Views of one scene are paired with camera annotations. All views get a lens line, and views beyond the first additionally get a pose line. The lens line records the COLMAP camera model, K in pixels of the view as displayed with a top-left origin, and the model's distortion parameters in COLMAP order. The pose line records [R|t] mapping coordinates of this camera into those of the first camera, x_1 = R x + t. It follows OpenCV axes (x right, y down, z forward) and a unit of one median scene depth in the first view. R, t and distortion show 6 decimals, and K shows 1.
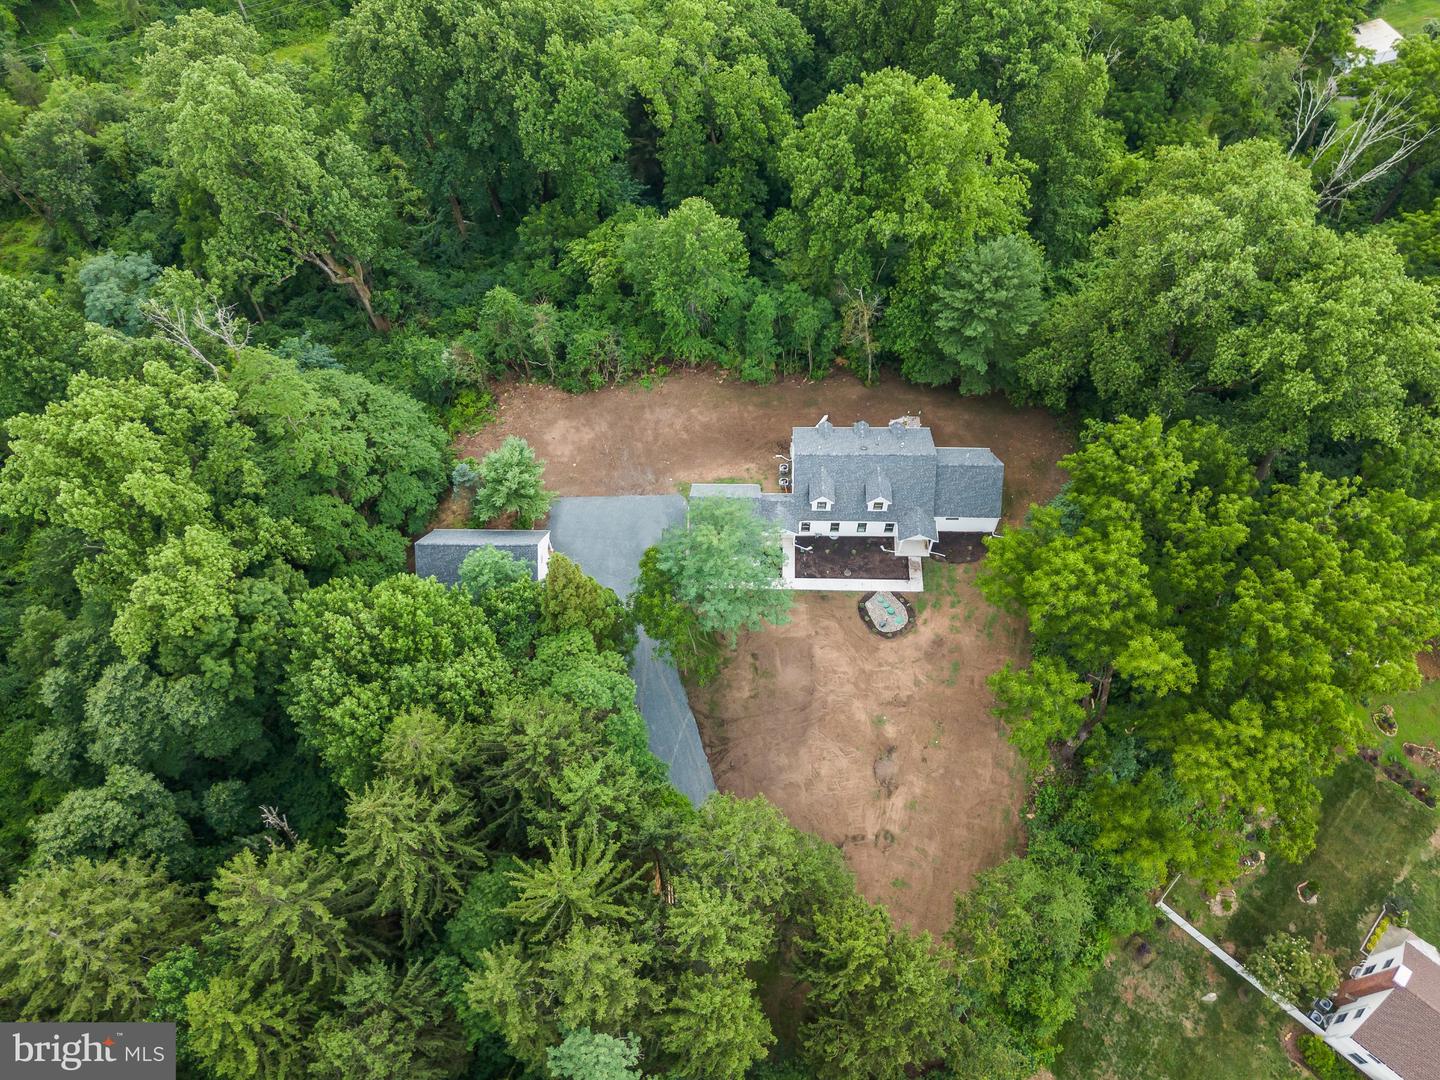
lens RADIAL K [[1061.1, 0, 725.5], [0, 1061.1, 542.2], [0, 0, 1]] dist [0.089948, -0.104280]
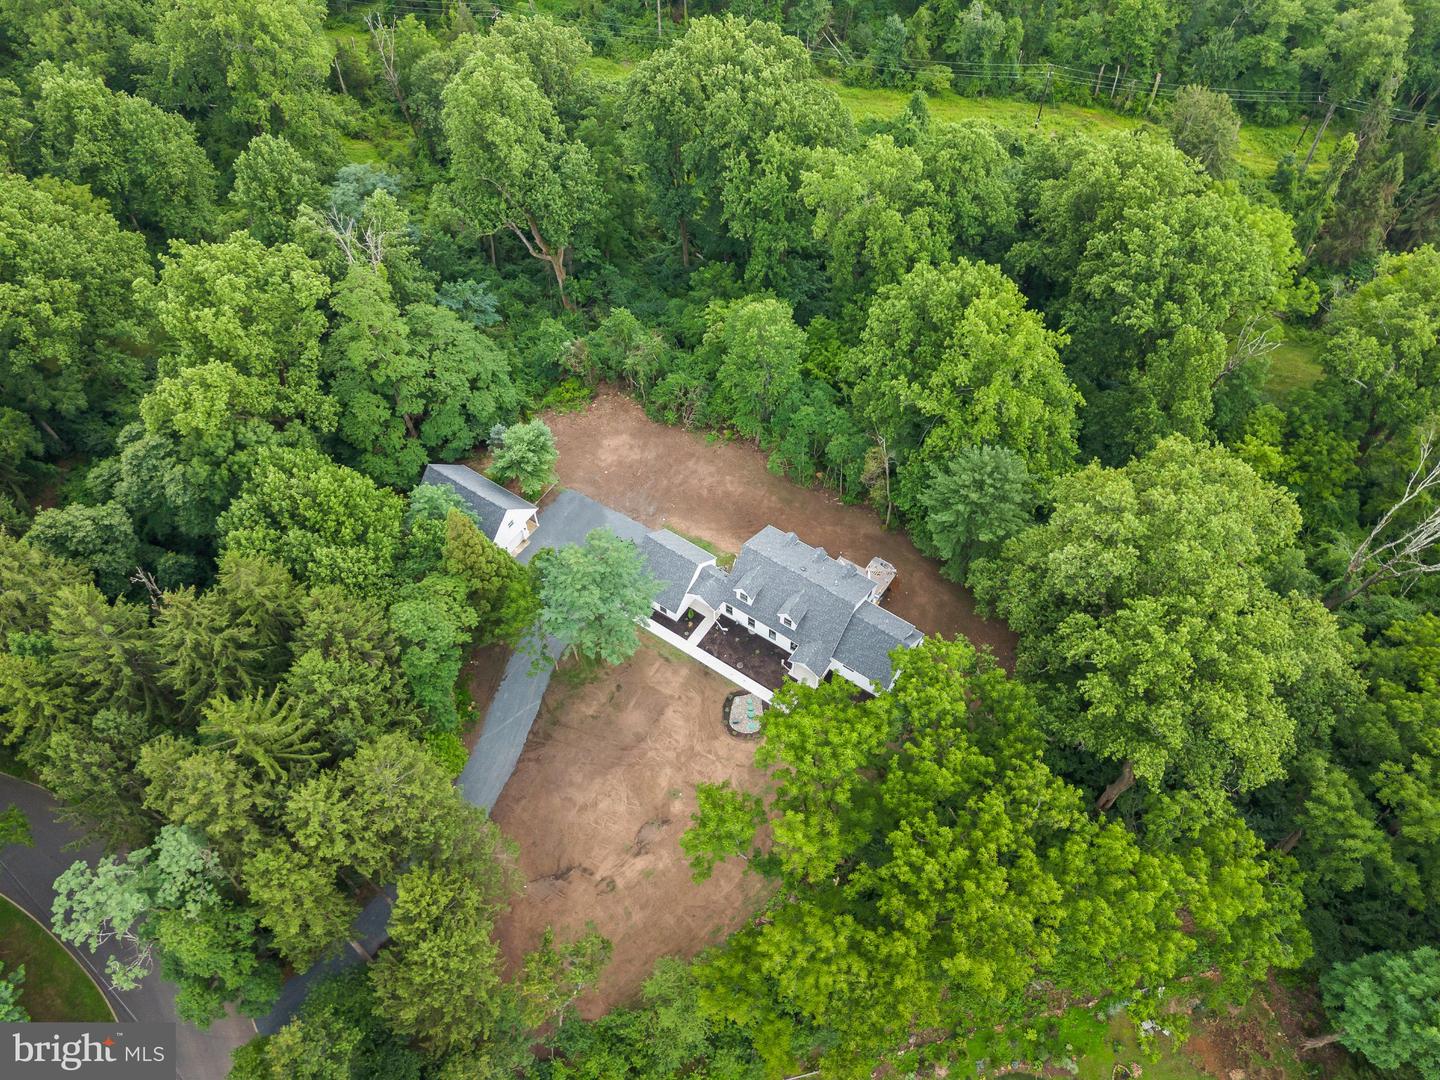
lens RADIAL K [[1061.1, 0, 725.5], [0, 1061.1, 542.2], [0, 0, 1]] dist [0.089948, -0.104280]
pose [[0.841286, 0.449682, -0.300040, 0.381969], [-0.466955, 0.884140, 0.015795, -0.094537], [0.272380, 0.126817, 0.953796, -0.043507]]
